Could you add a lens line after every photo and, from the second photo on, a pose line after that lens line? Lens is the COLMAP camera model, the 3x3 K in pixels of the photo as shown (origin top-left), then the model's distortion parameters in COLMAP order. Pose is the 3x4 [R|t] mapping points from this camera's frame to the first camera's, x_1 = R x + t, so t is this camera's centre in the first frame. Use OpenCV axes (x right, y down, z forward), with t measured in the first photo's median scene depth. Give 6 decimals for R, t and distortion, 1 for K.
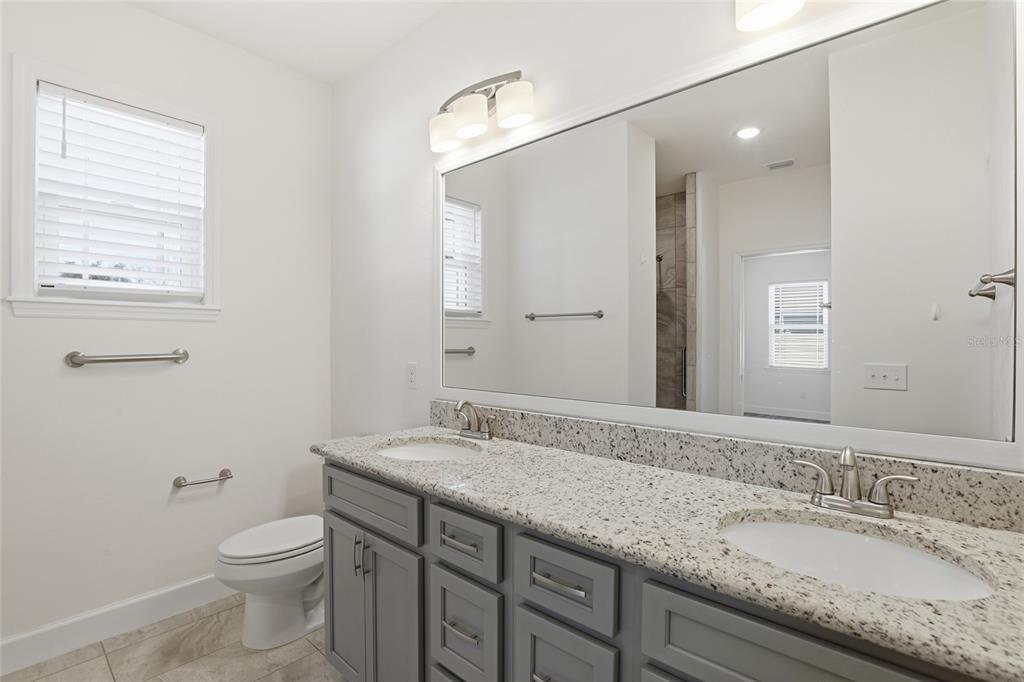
lens RADIAL K [[472.3, 0, 512.2], [0, 472.3, 347.9], [0, 0, 1]] dist [-0.037185, 0.005716]
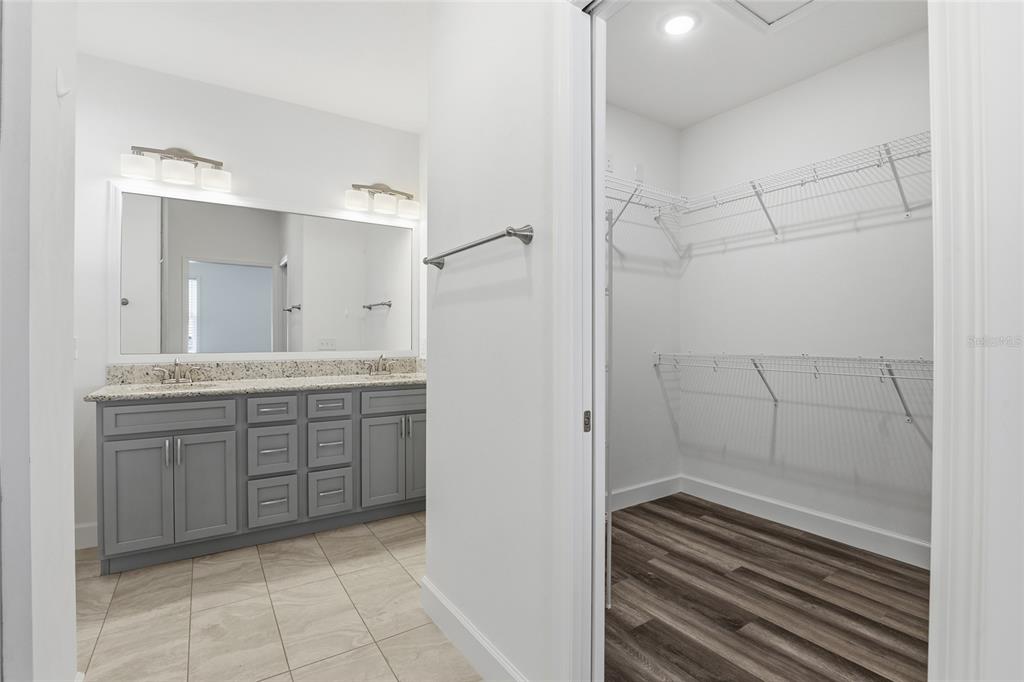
lens RADIAL K [[472.3, 0, 517.2], [0, 472.3, 336.0], [0, 0, 1]] dist [-0.037185, 0.005716]
pose [[0.252688, 0.003514, 0.967542, -1.410728], [0.013161, 0.999888, -0.007068, 0.070979], [-0.967458, 0.014520, 0.252613, -0.490830]]
